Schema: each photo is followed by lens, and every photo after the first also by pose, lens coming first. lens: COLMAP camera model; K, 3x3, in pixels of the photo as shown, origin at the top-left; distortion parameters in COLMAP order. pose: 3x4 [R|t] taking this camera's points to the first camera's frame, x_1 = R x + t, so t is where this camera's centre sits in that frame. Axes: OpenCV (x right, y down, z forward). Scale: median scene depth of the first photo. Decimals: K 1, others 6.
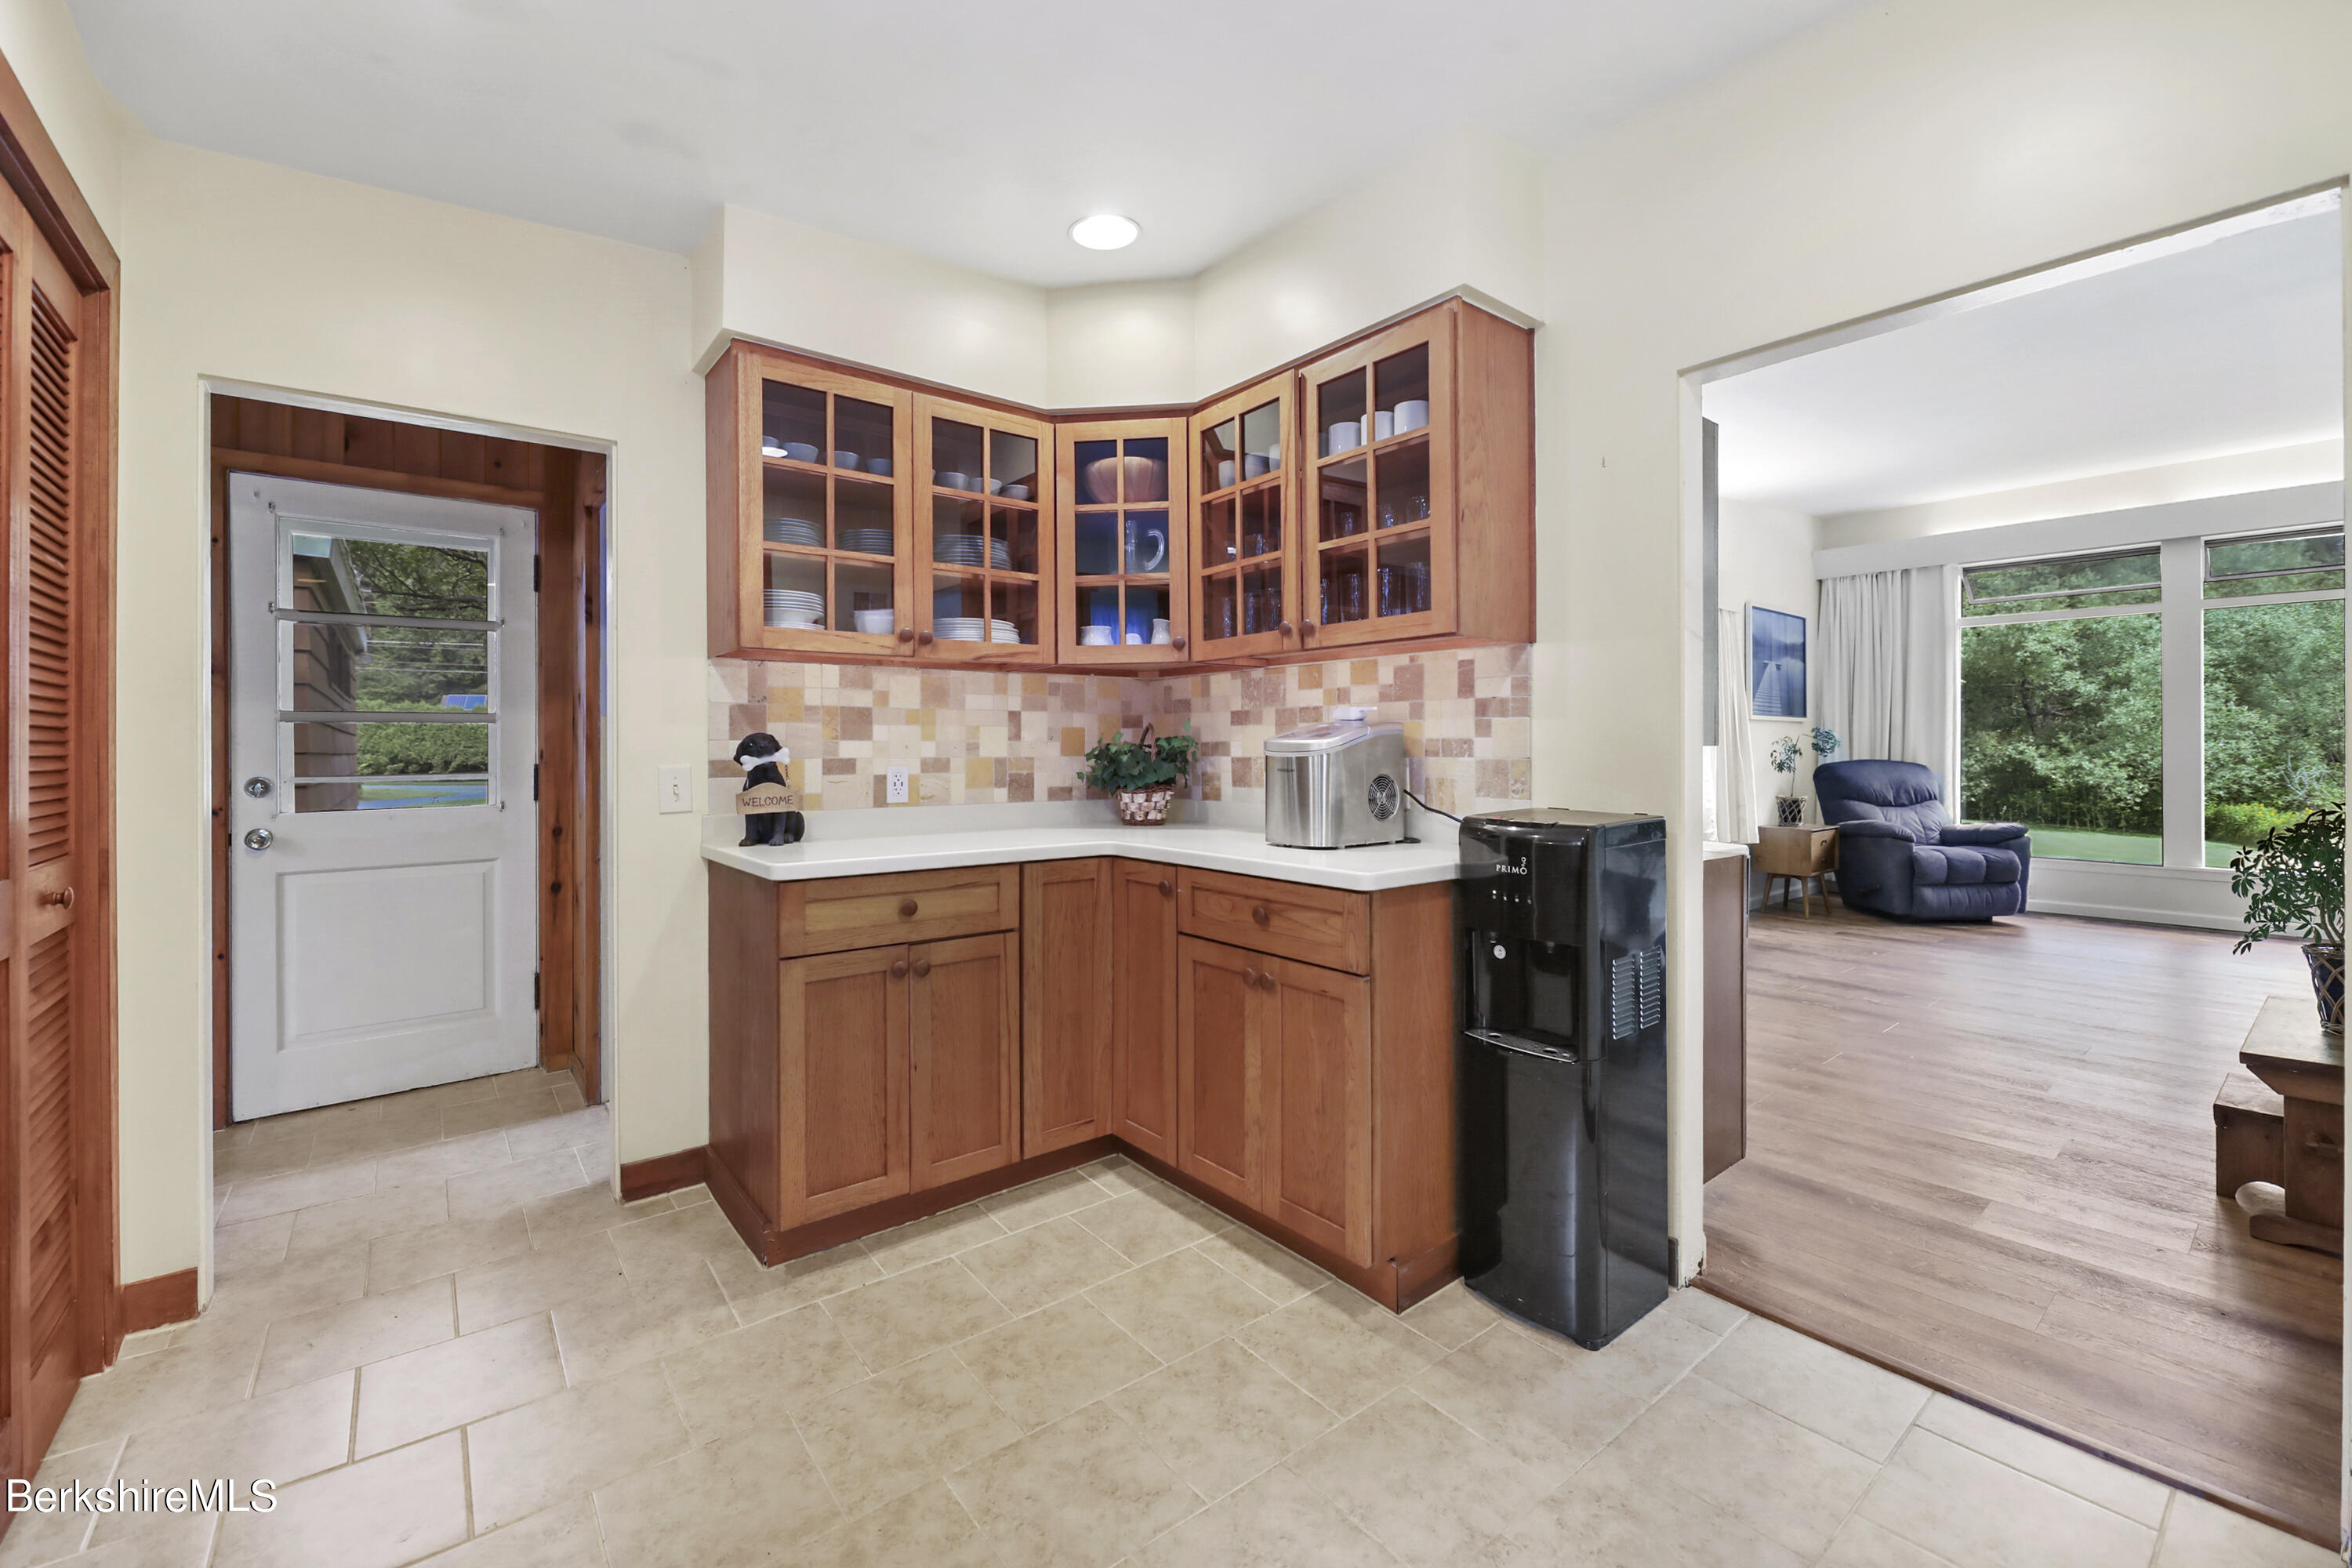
lens RADIAL K [[978.1, 0, 1180.6], [0, 978.1, 749.1], [0, 0, 1]] dist [-0.001789, -0.002071]
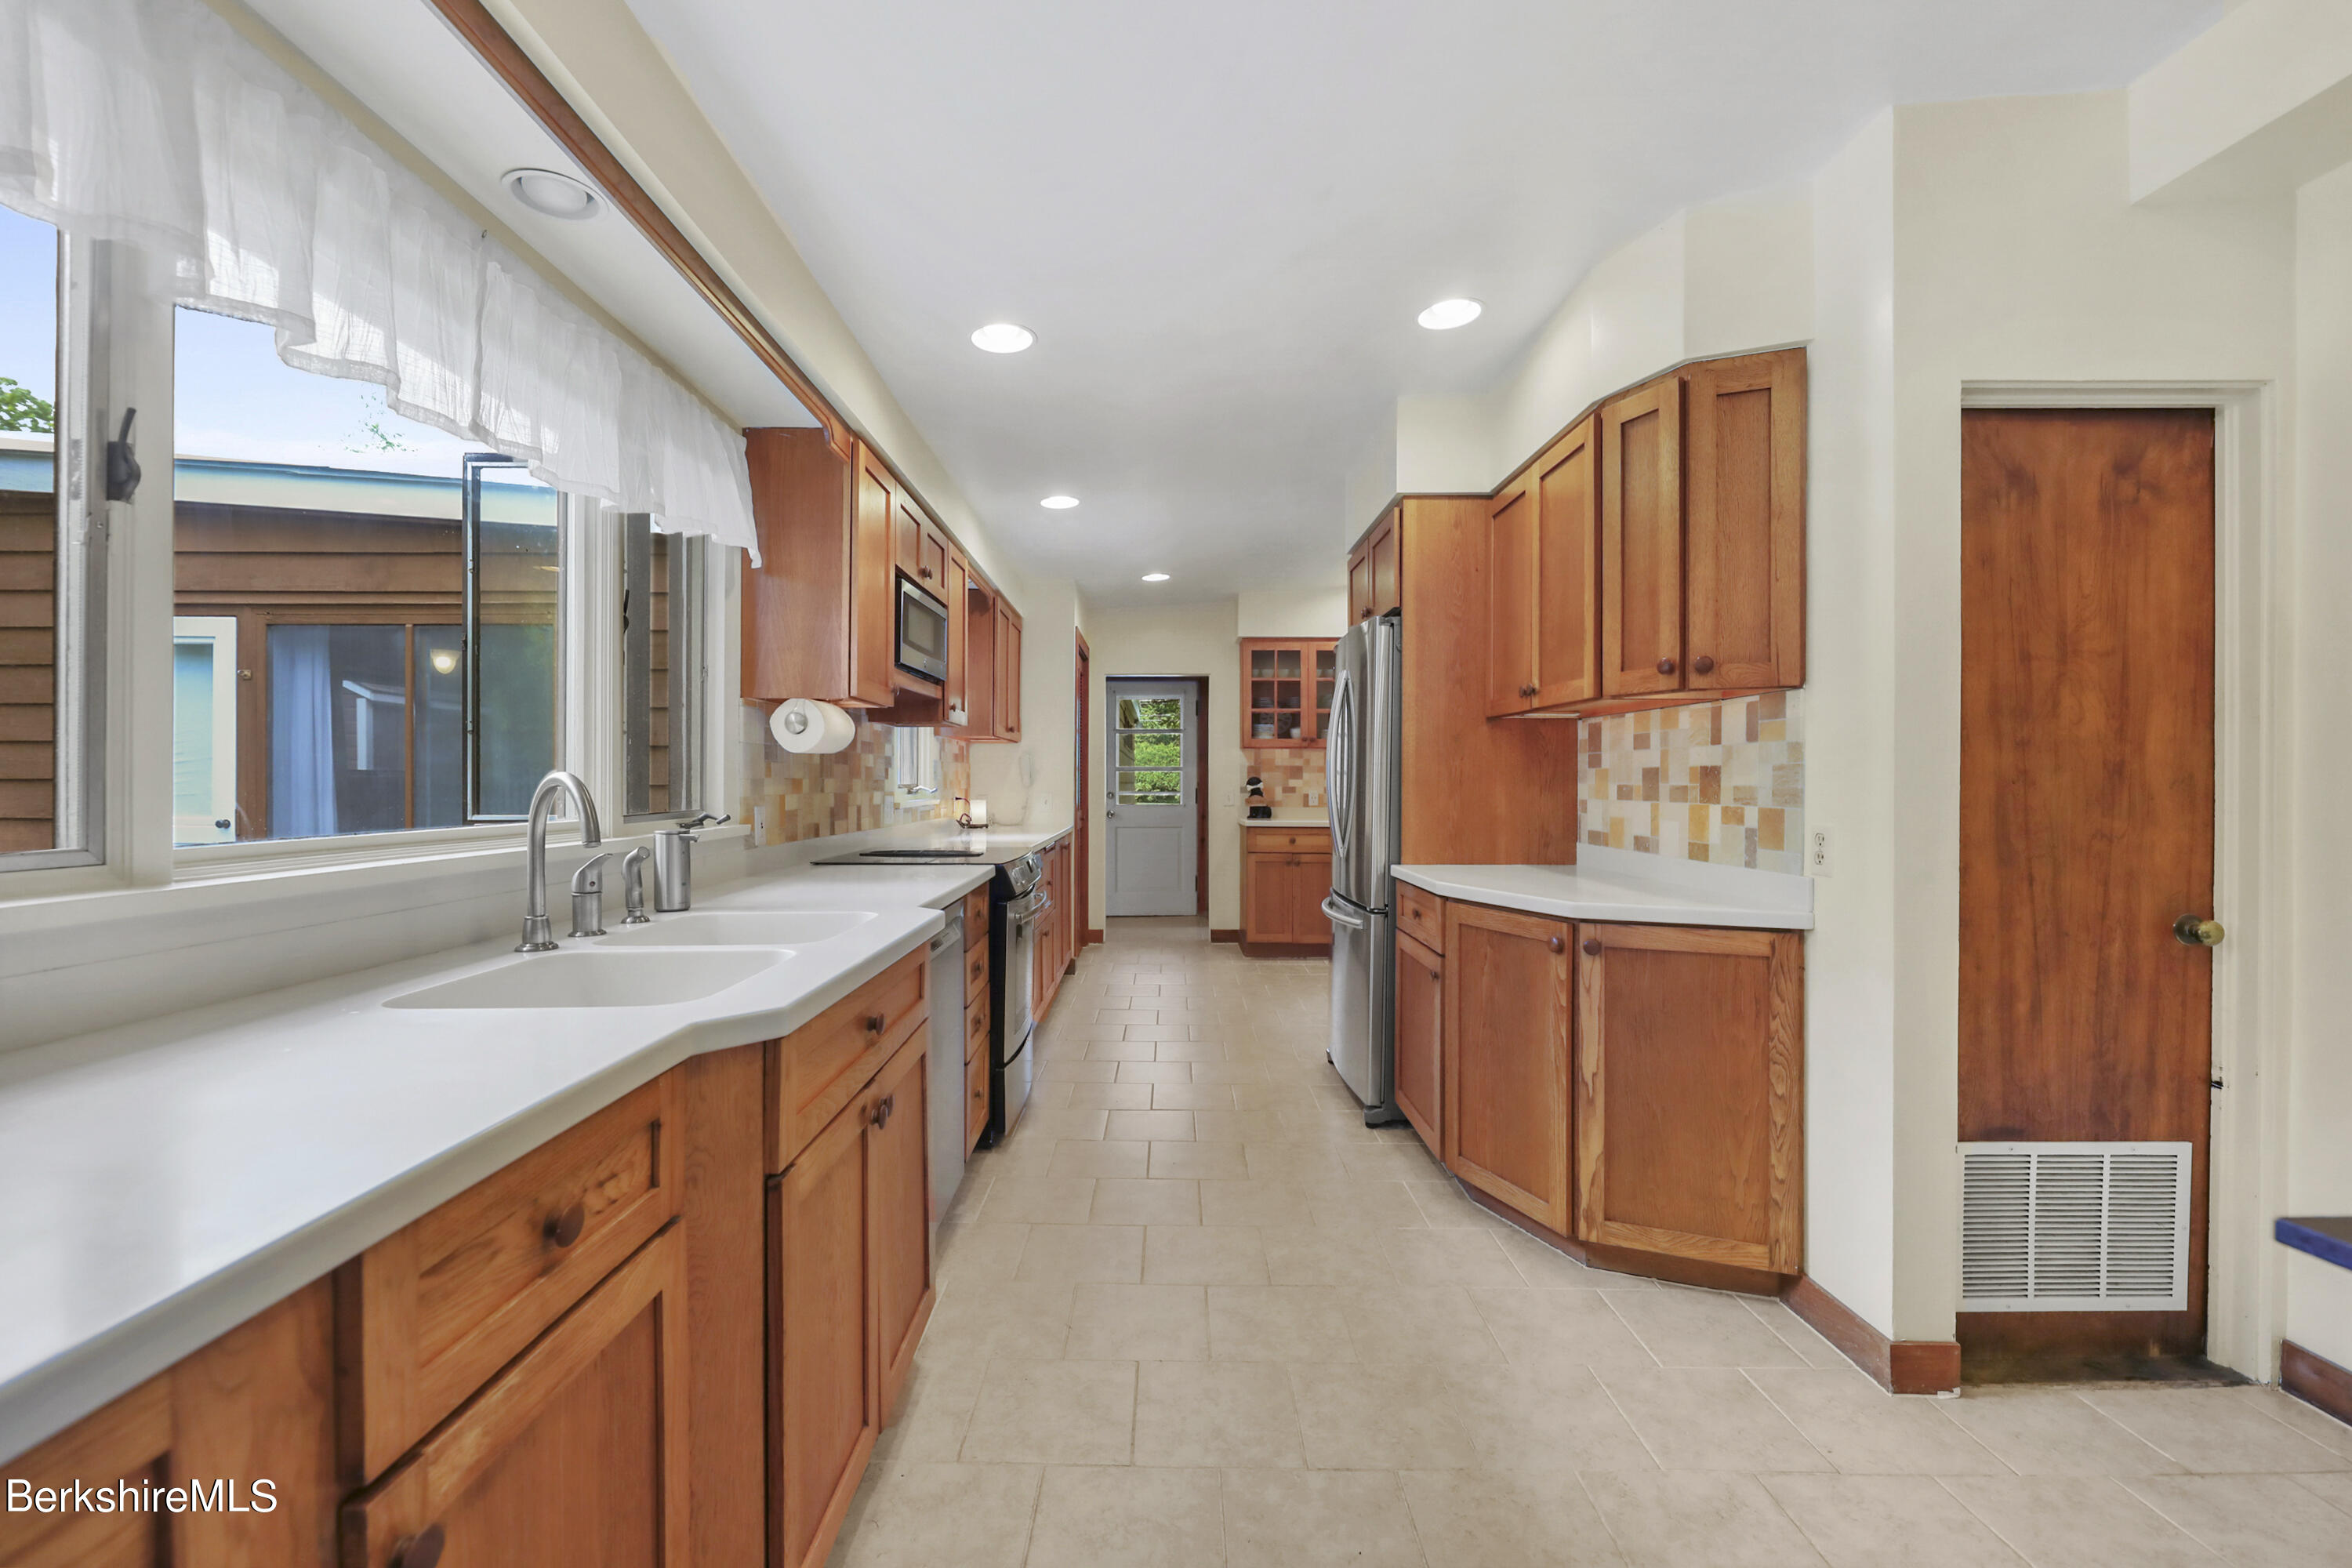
lens RADIAL K [[978.1, 0, 1171.6], [0, 978.1, 783.6], [0, 0, 1]] dist [-0.001789, -0.002071]
pose [[0.789360, 0.007822, -0.613881, 1.015145], [-0.005813, 0.999969, 0.005267, -0.009533], [0.613903, -0.000589, 0.789381, -1.234316]]
